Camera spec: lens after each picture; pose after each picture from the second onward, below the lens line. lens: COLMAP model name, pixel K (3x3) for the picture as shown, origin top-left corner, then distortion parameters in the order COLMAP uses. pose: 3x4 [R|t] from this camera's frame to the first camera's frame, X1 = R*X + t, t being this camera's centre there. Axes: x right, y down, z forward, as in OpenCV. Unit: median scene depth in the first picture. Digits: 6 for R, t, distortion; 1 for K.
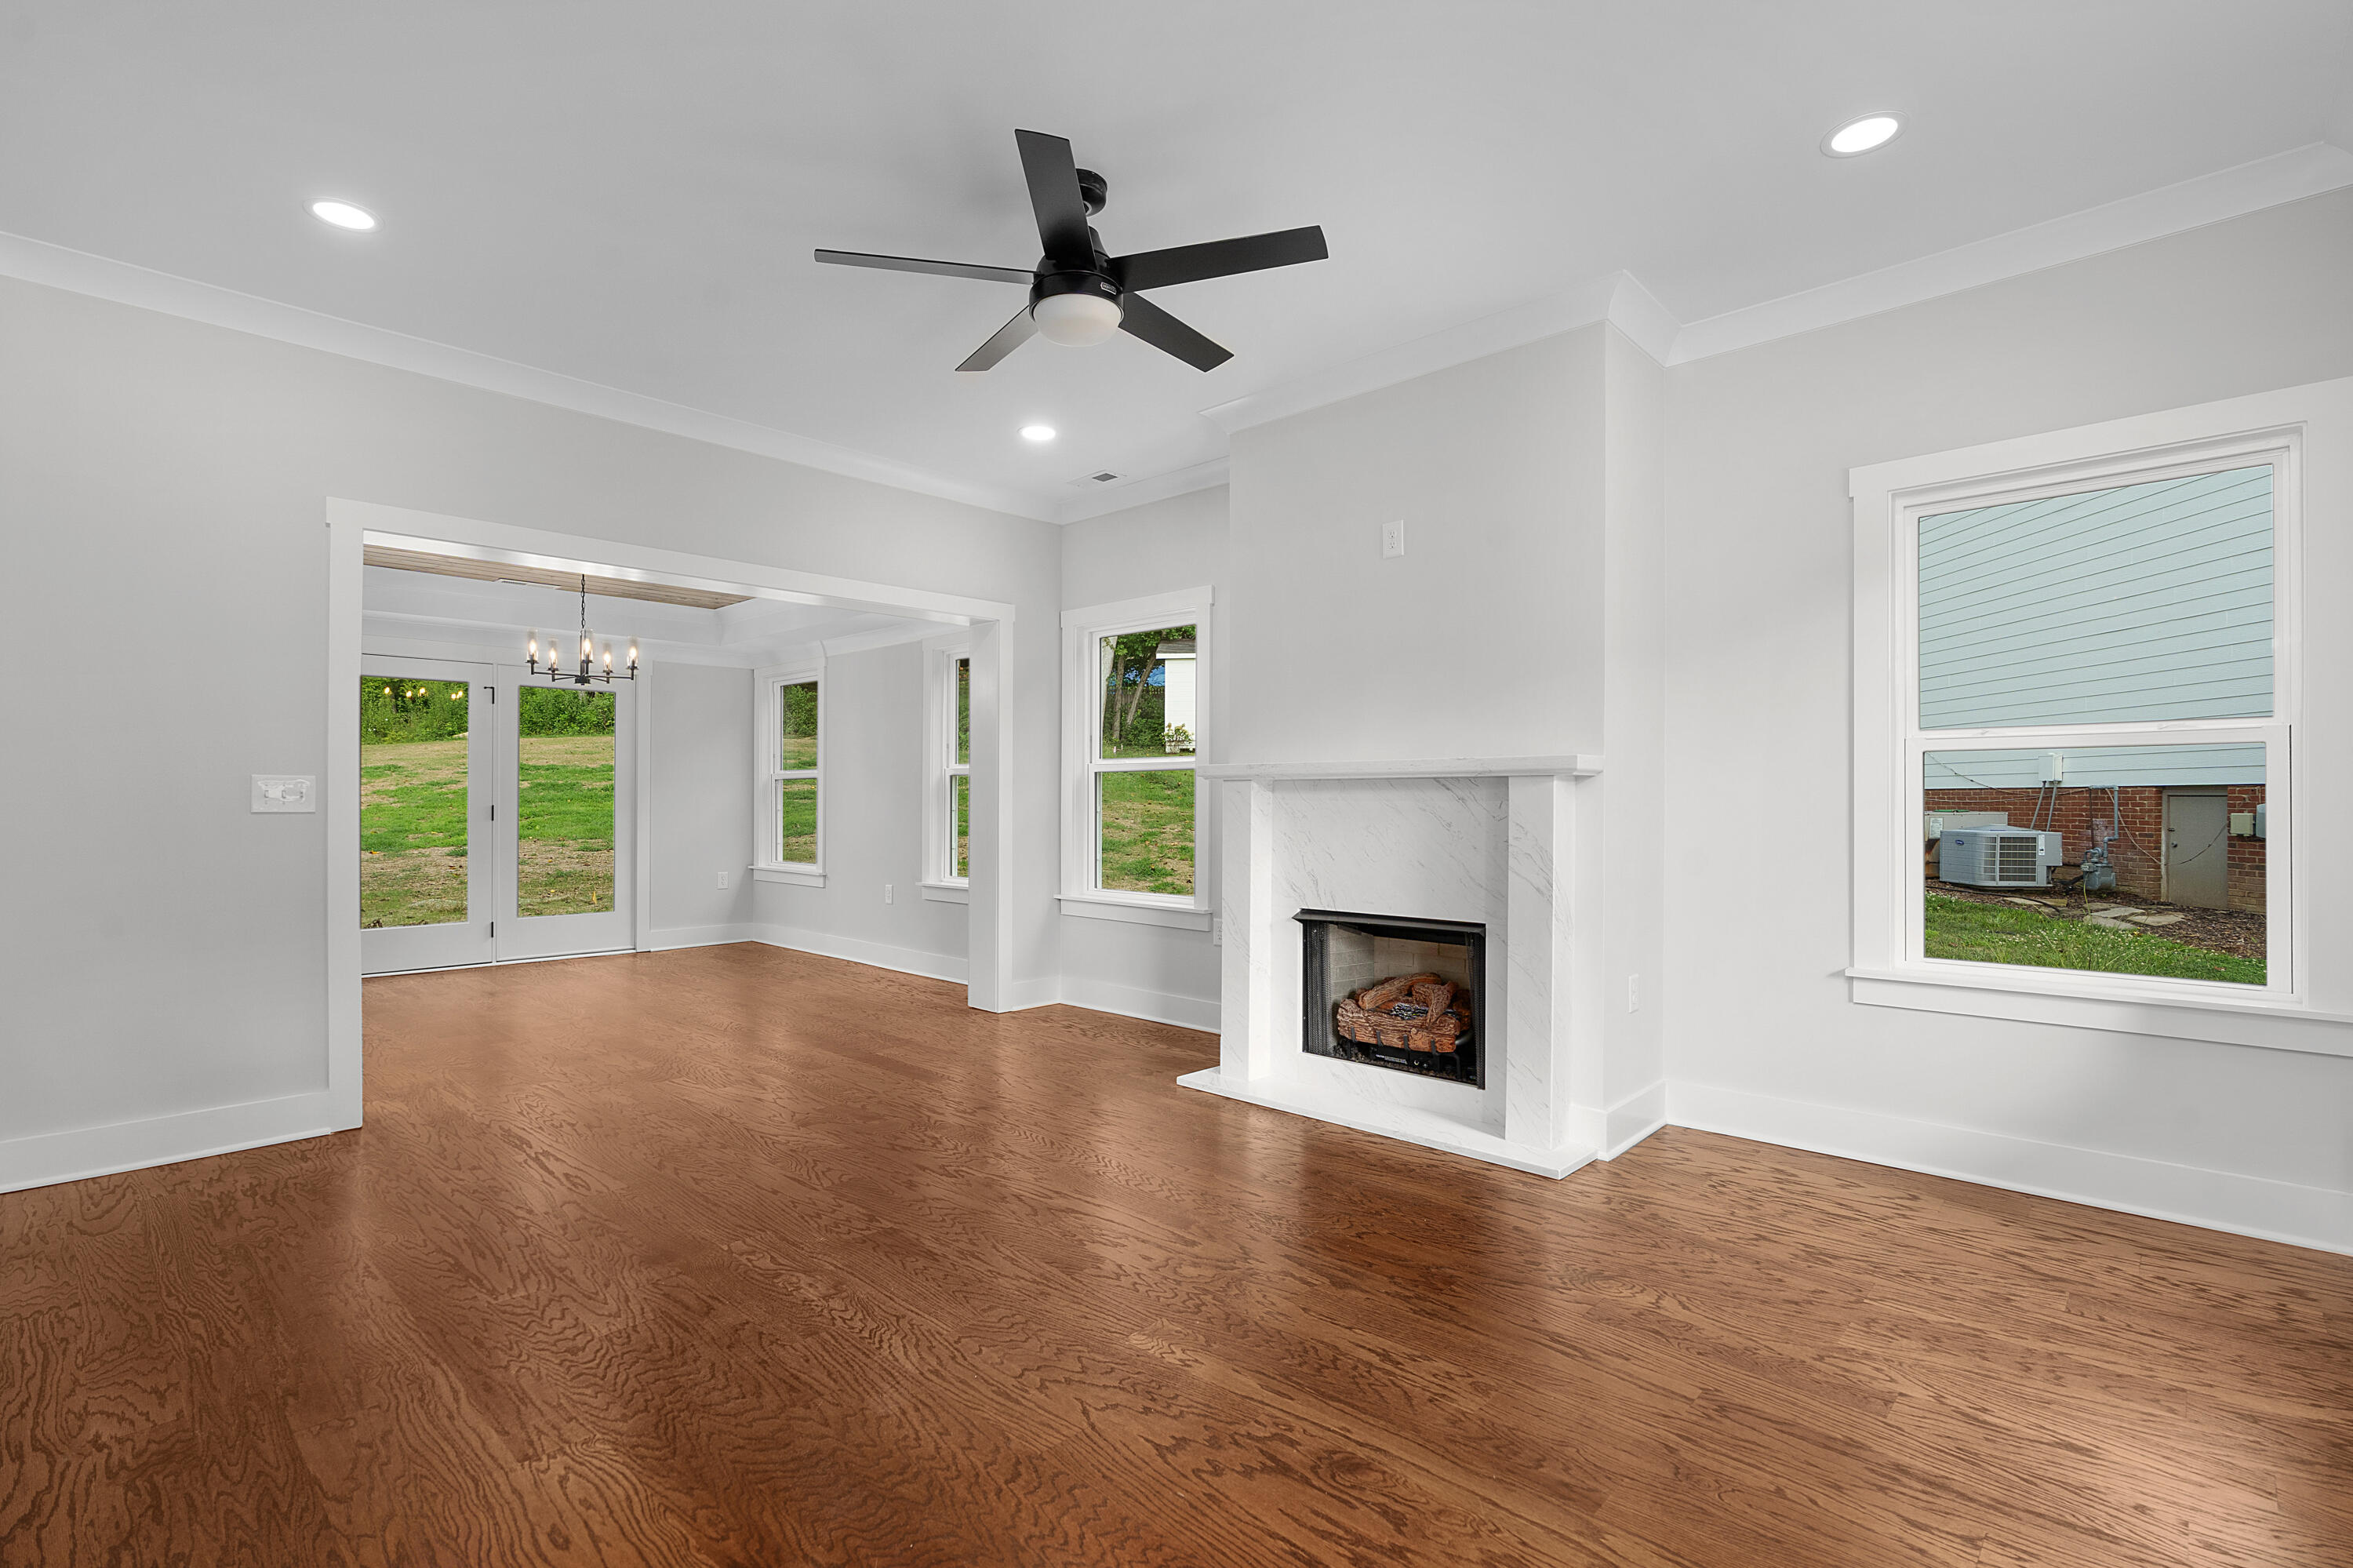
lens RADIAL K [[1100.9, 0, 1163.7], [0, 1100.9, 791.9], [0, 0, 1]] dist [-0.000629, 0.000028]
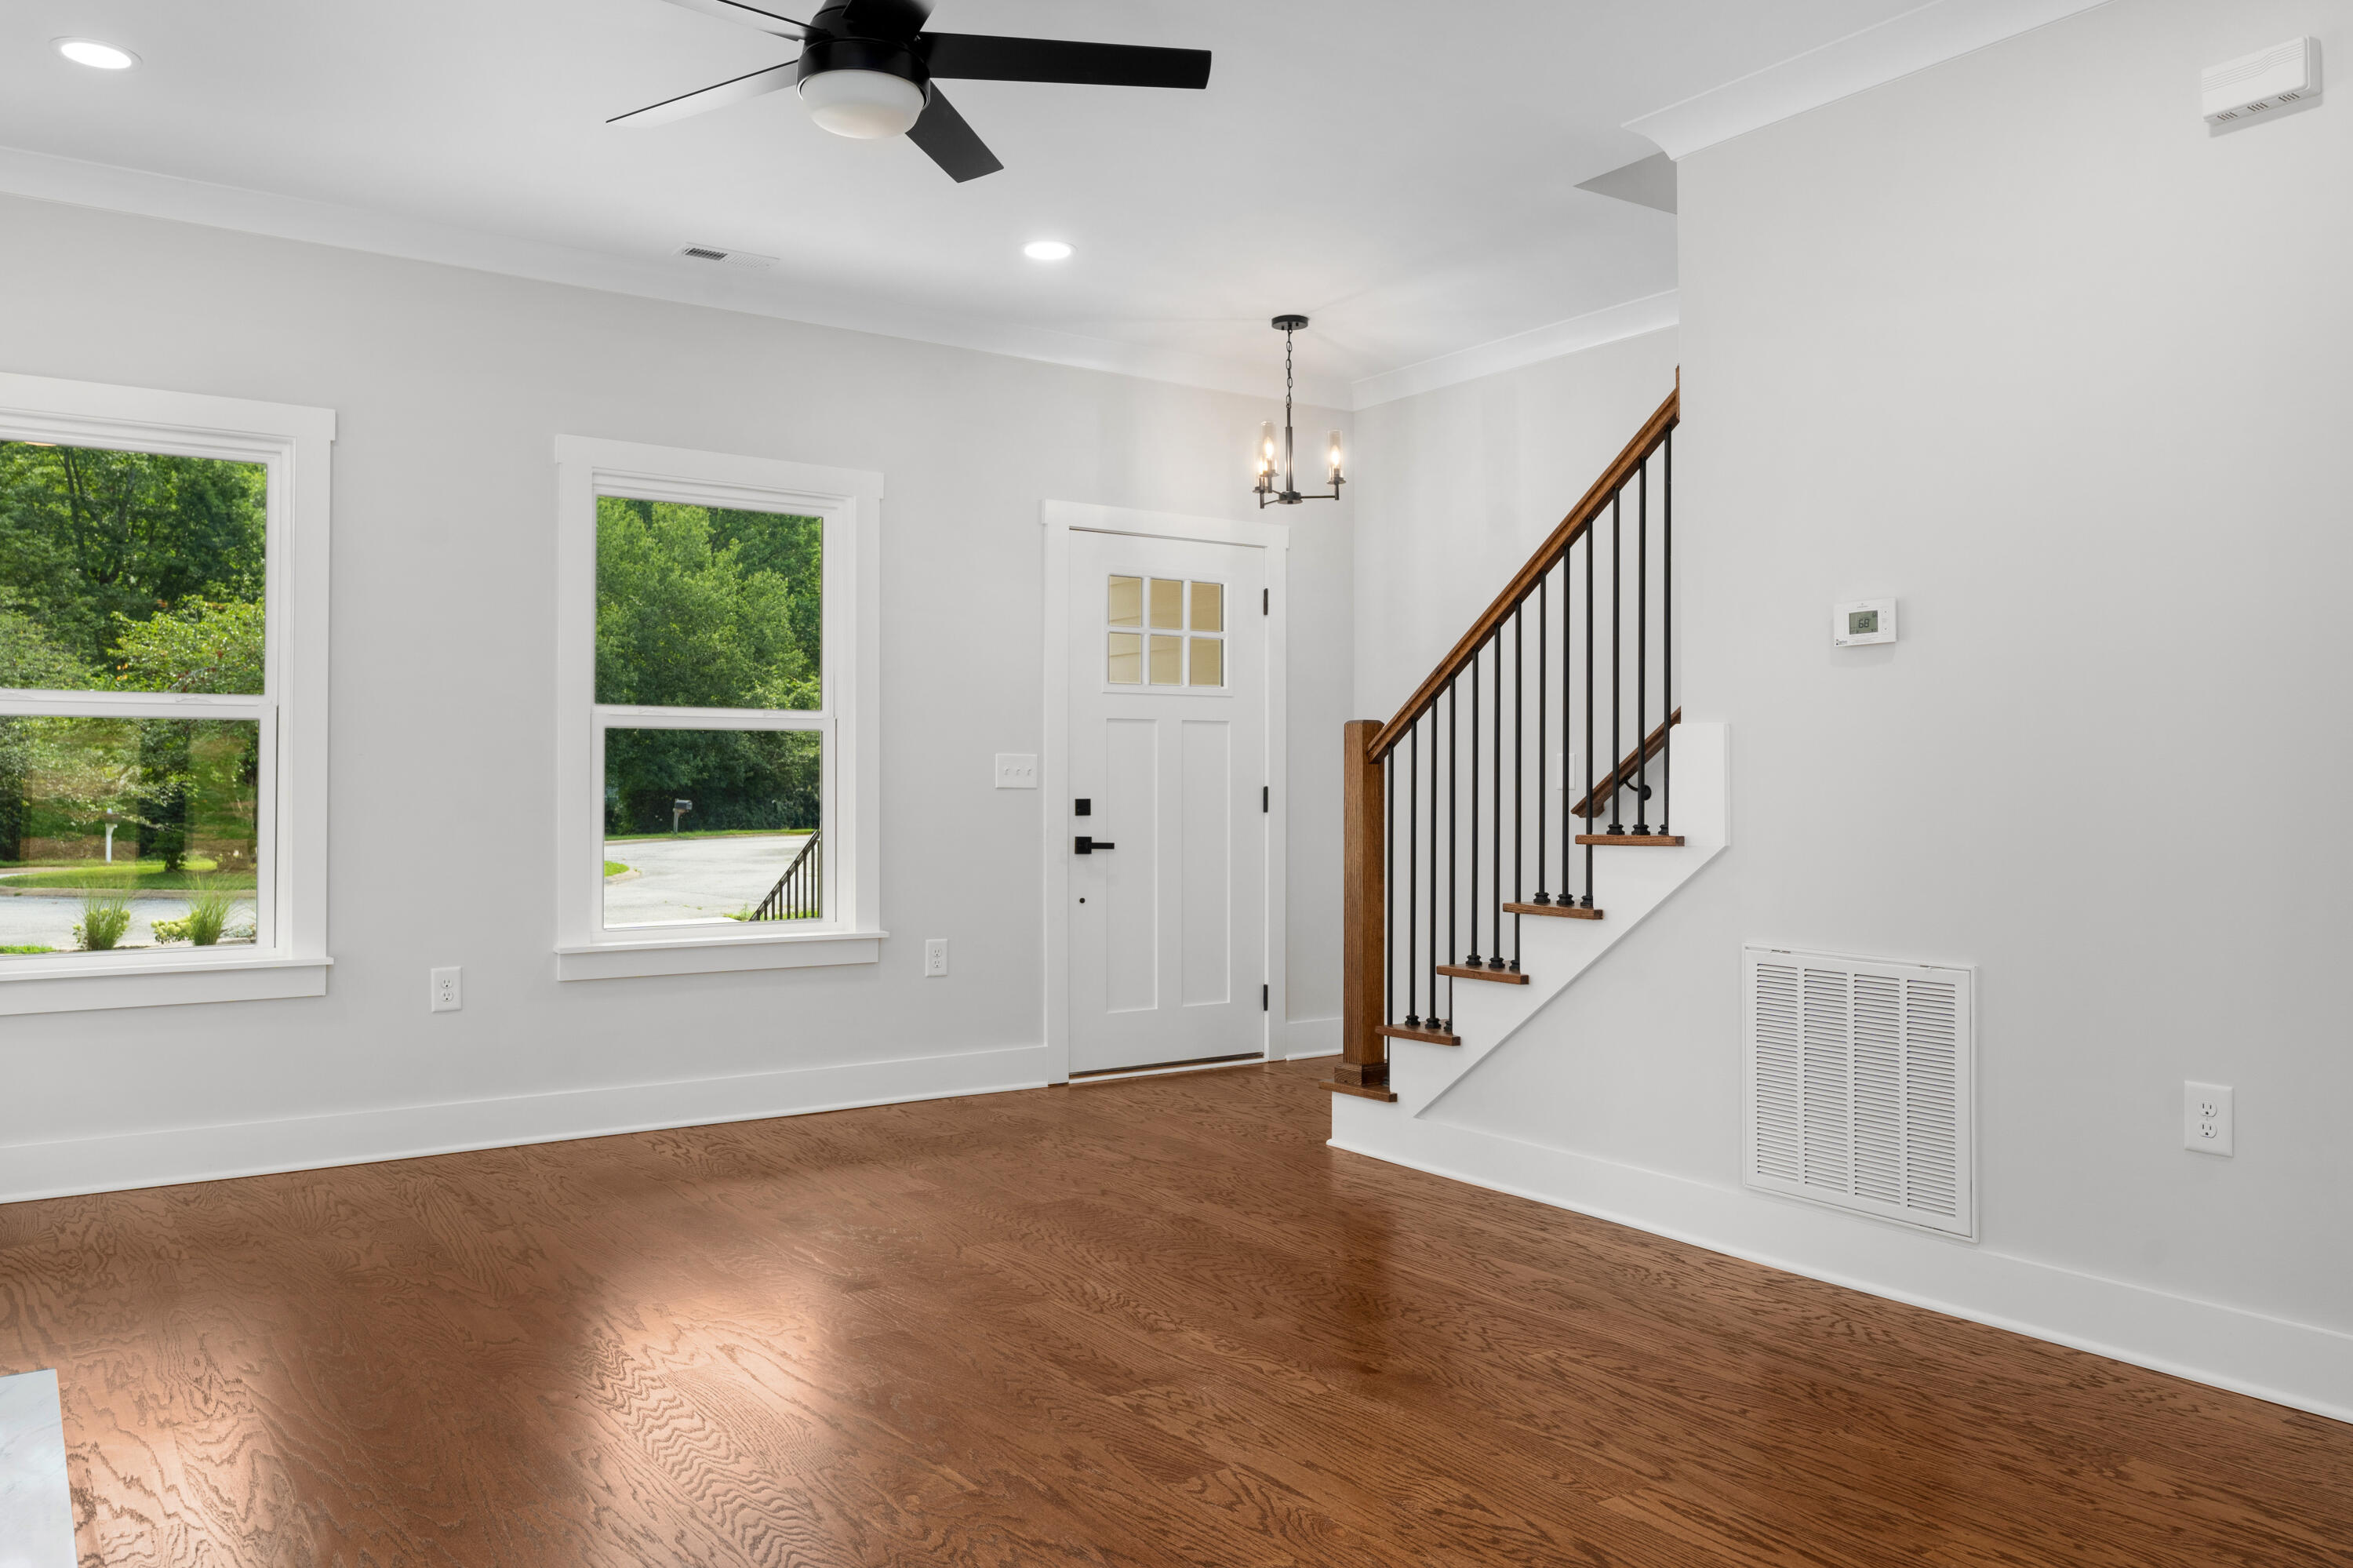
lens RADIAL K [[1771.1, 0, 1179.6], [0, 1771.1, 782.4], [0, 0, 1]] dist [0.000264, -0.000239]
pose [[-0.979817, -0.000631, 0.199894, -0.541648], [-0.002108, 0.999972, -0.007179, 0.024969], [-0.199884, -0.007456, -0.979791, 2.200311]]
